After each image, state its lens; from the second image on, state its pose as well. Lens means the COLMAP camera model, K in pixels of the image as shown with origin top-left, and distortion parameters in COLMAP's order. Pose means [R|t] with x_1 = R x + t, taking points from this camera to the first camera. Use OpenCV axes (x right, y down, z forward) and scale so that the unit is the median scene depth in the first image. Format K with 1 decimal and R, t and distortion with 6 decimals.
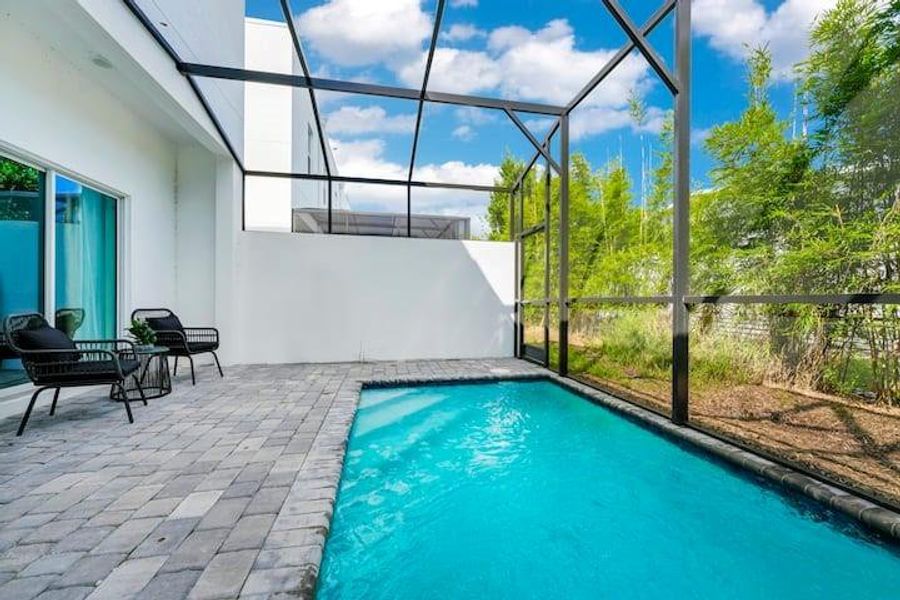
lens RADIAL K [[376.3, 0, 452.3], [0, 376.3, 302.3], [0, 0, 1]] dist [-0.000631, -0.000116]
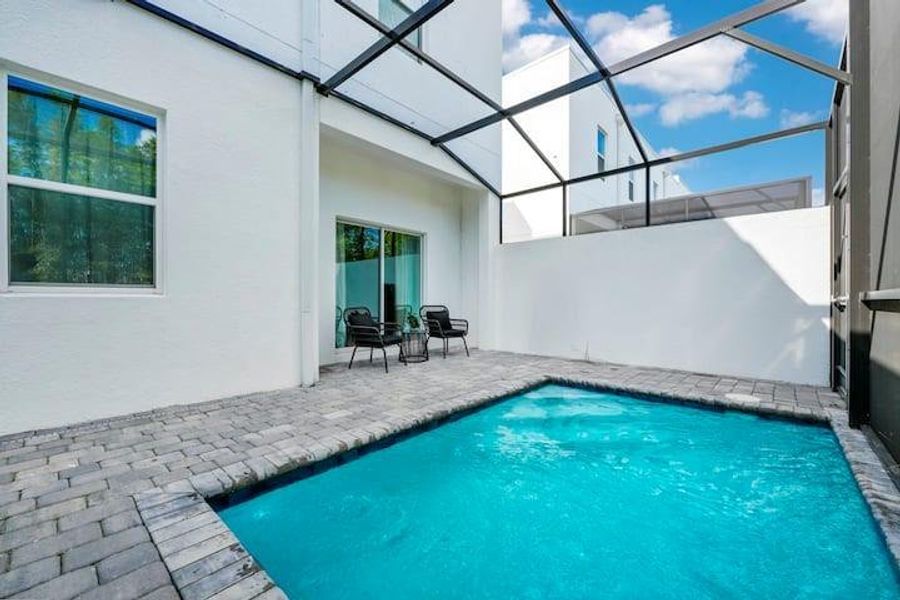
lens RADIAL K [[376.3, 0, 452.3], [0, 376.3, 302.3], [0, 0, 1]] dist [-0.000631, -0.000116]
pose [[0.584602, 0.001369, -0.811319, 0.432703], [0.001741, 0.999994, 0.002942, 0.000069], [0.811318, -0.003132, 0.584596, 0.160418]]
